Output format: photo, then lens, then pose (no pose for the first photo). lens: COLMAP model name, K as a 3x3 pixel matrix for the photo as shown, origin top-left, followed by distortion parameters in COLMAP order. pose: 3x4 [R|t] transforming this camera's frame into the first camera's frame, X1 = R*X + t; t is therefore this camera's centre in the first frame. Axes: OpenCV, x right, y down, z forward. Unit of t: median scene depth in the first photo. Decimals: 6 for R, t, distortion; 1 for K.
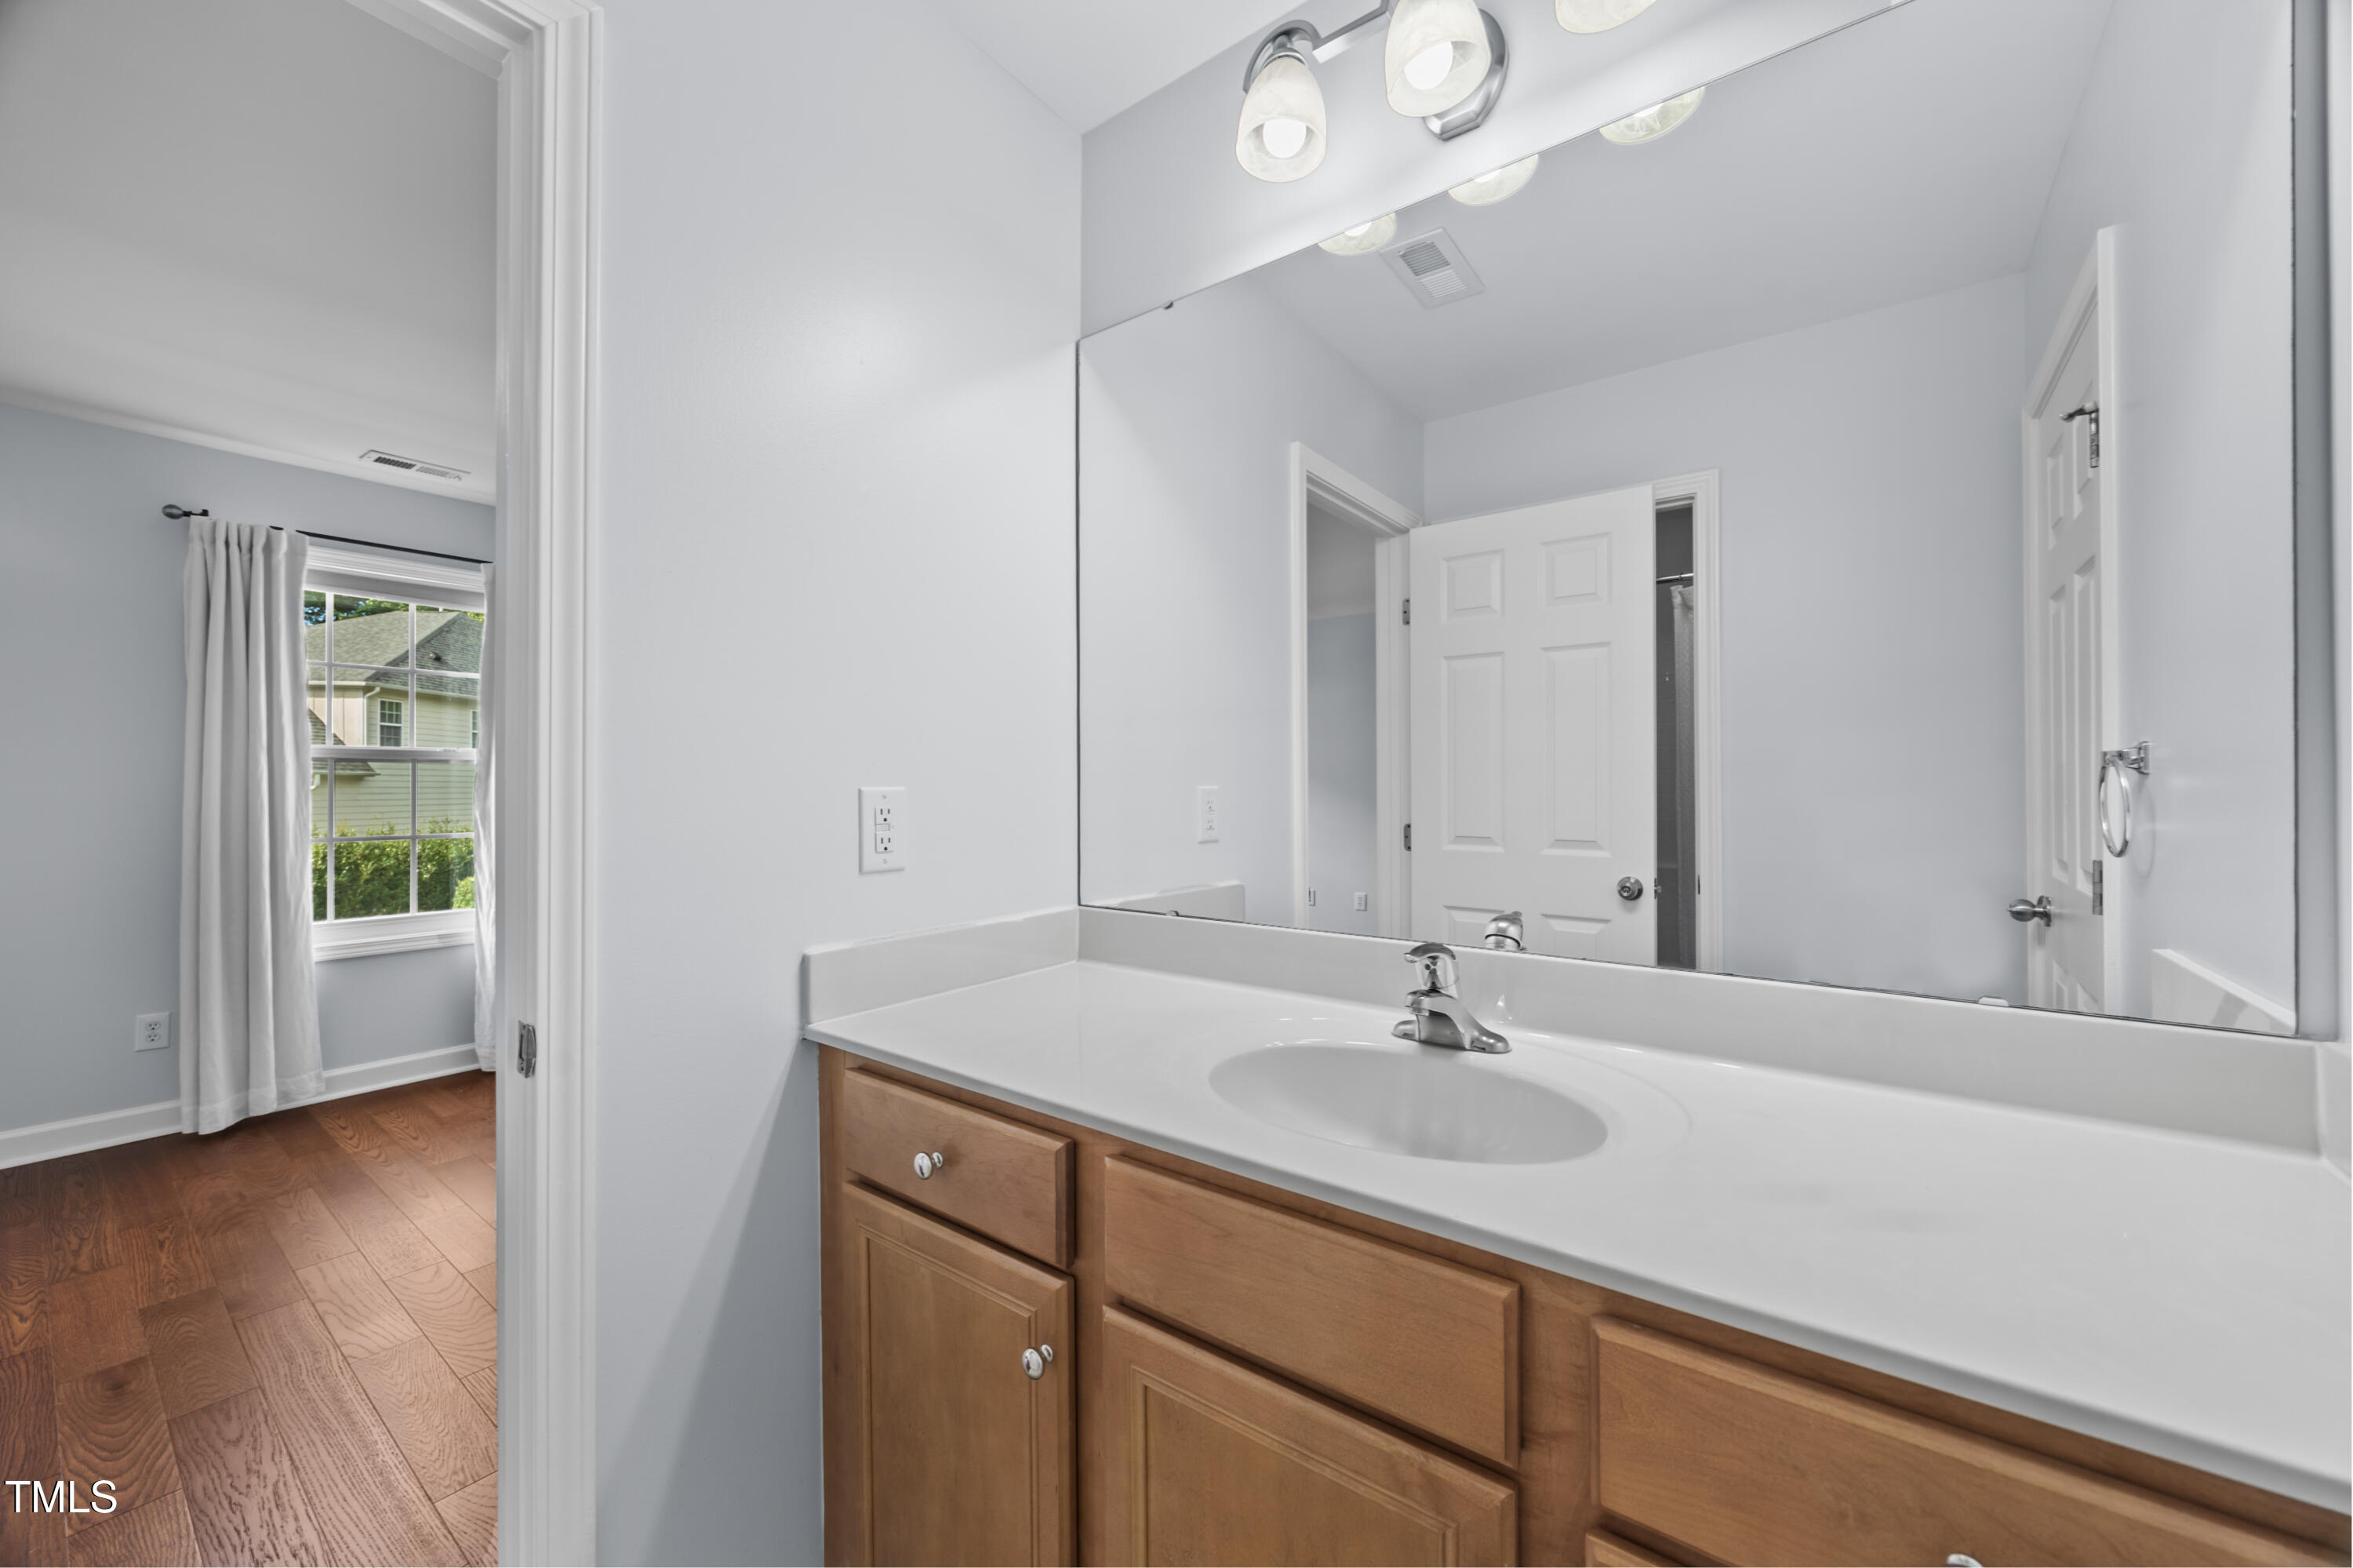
lens RADIAL K [[901.0, 0, 1176.5], [0, 901.0, 784.0], [0, 0, 1]] dist [-0.000390, -0.006031]
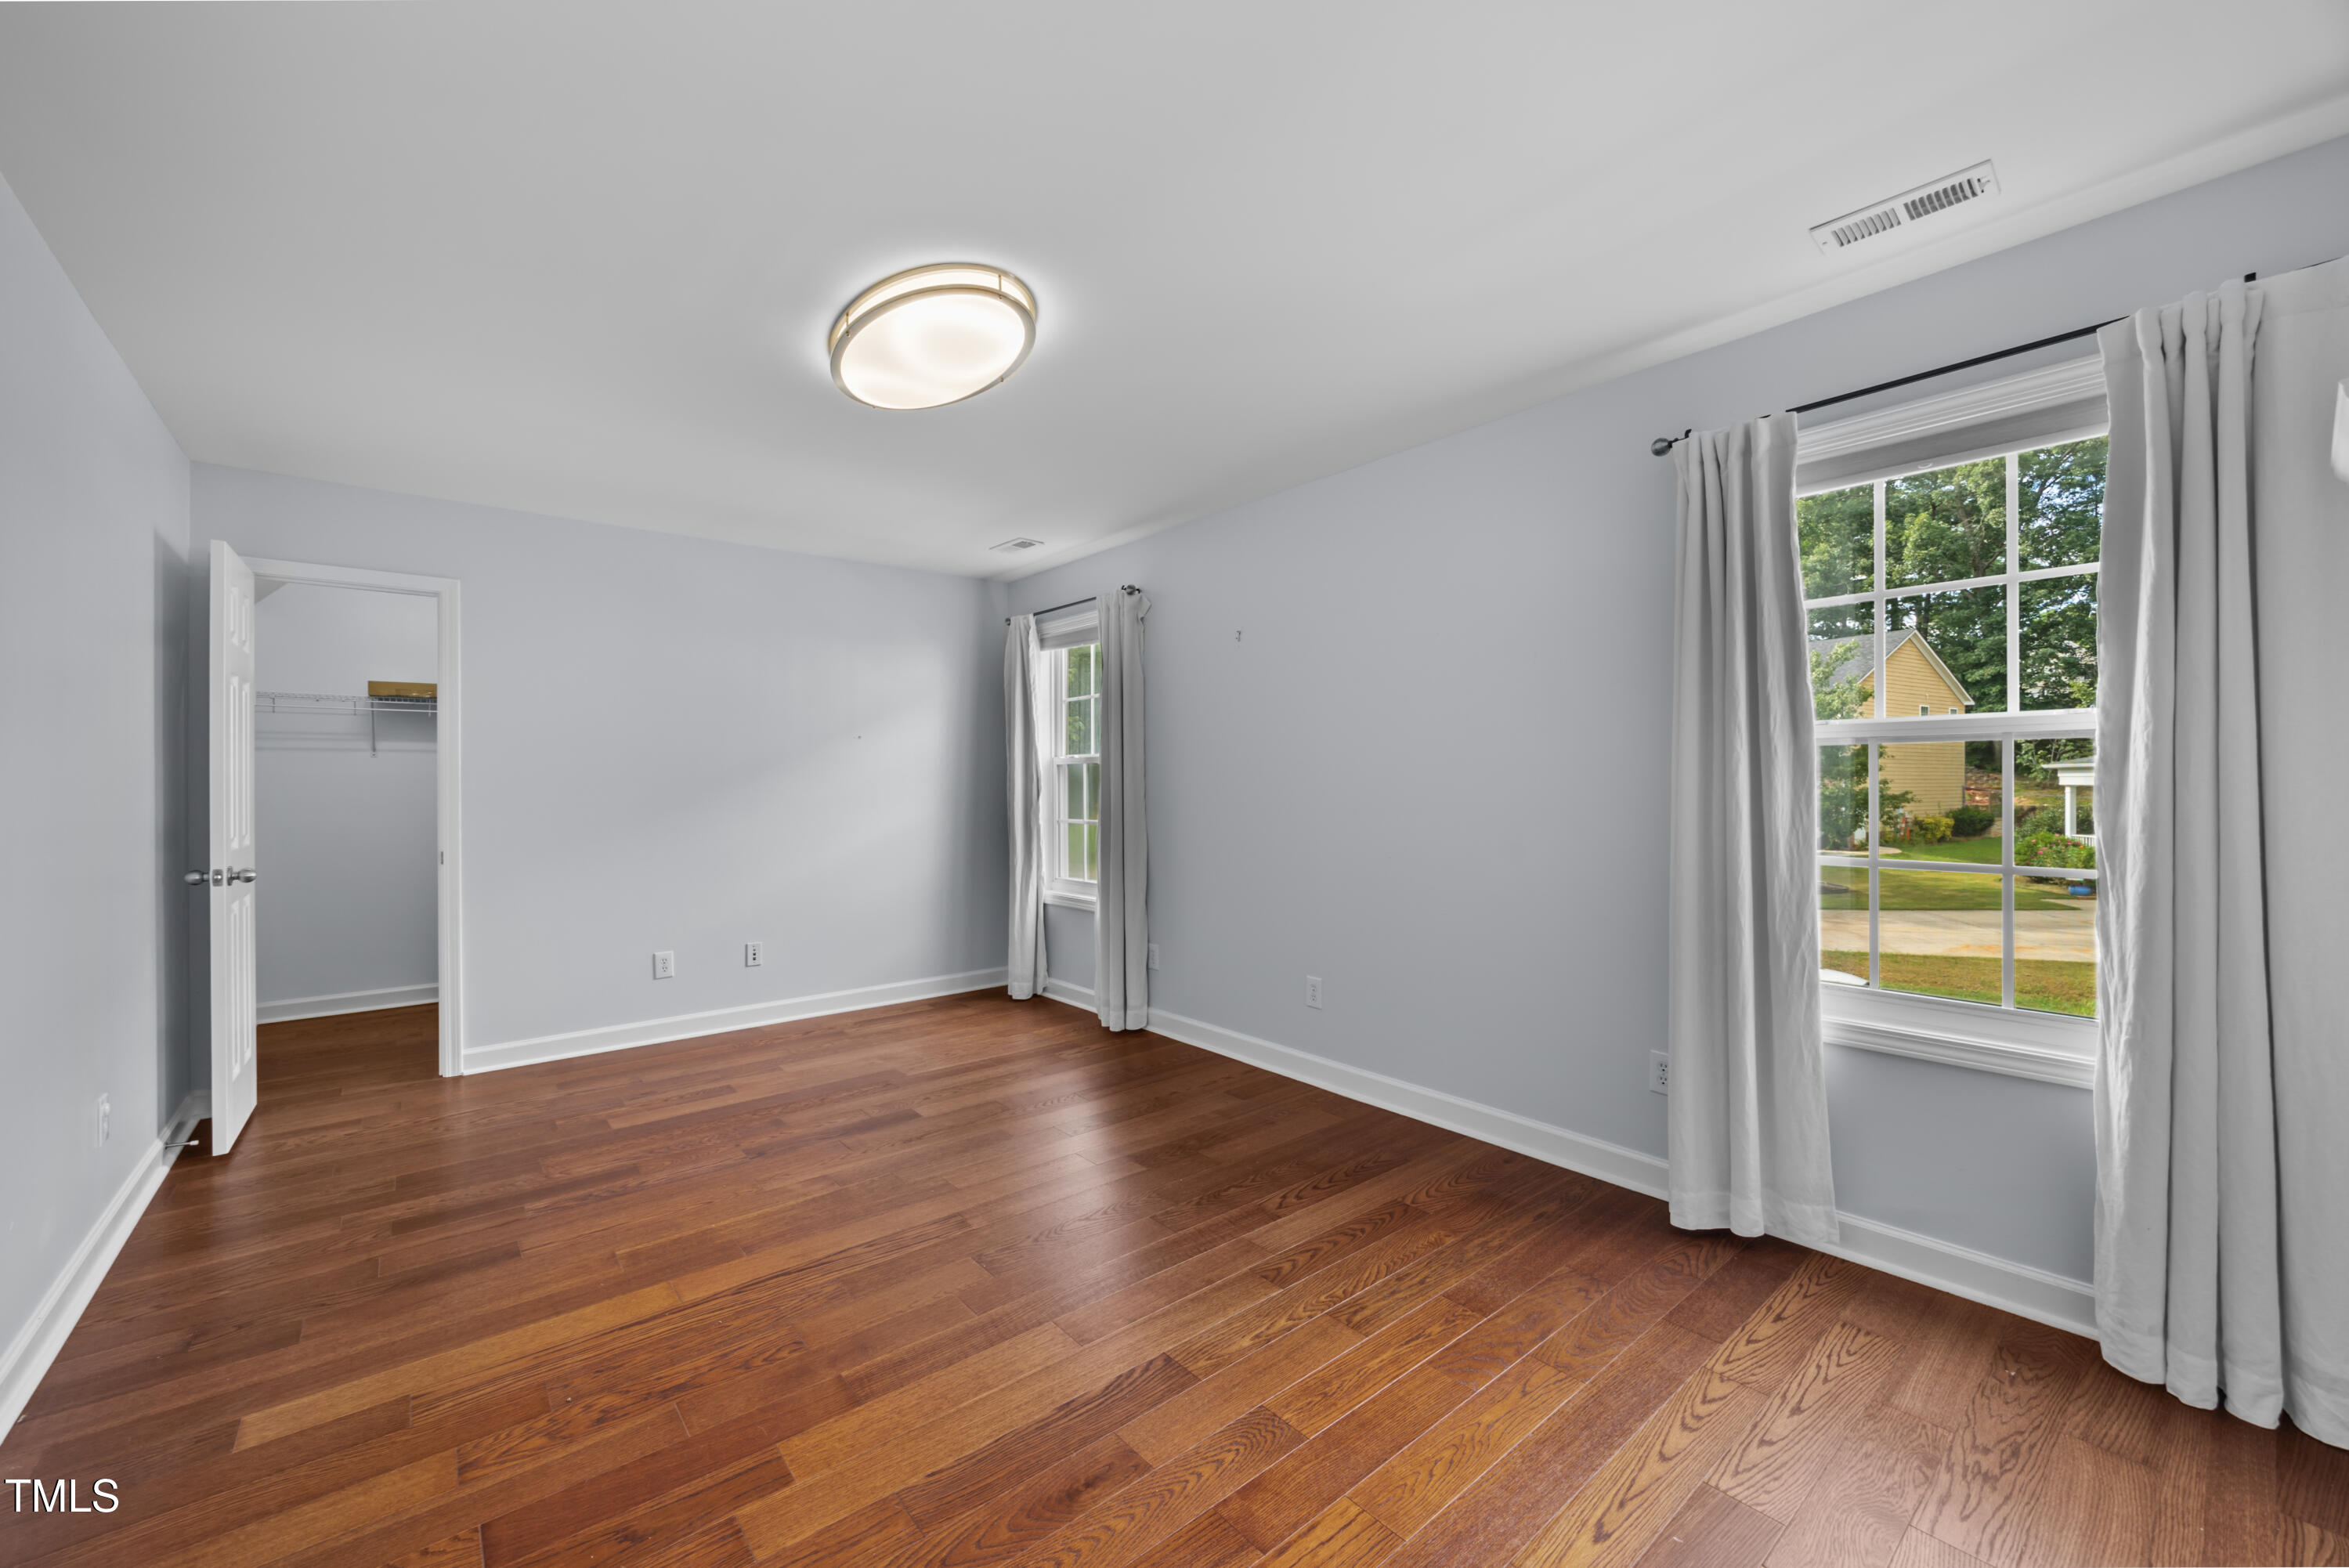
lens RADIAL K [[899.4, 0, 1174.5], [0, 899.4, 784.0], [0, 0, 1]] dist [-0.000390, -0.006031]
pose [[-0.251866, 0.001307, -0.967761, -0.197785], [0.022220, 0.999743, -0.004433, -0.004252], [0.967507, -0.022620, -0.251831, 0.739322]]
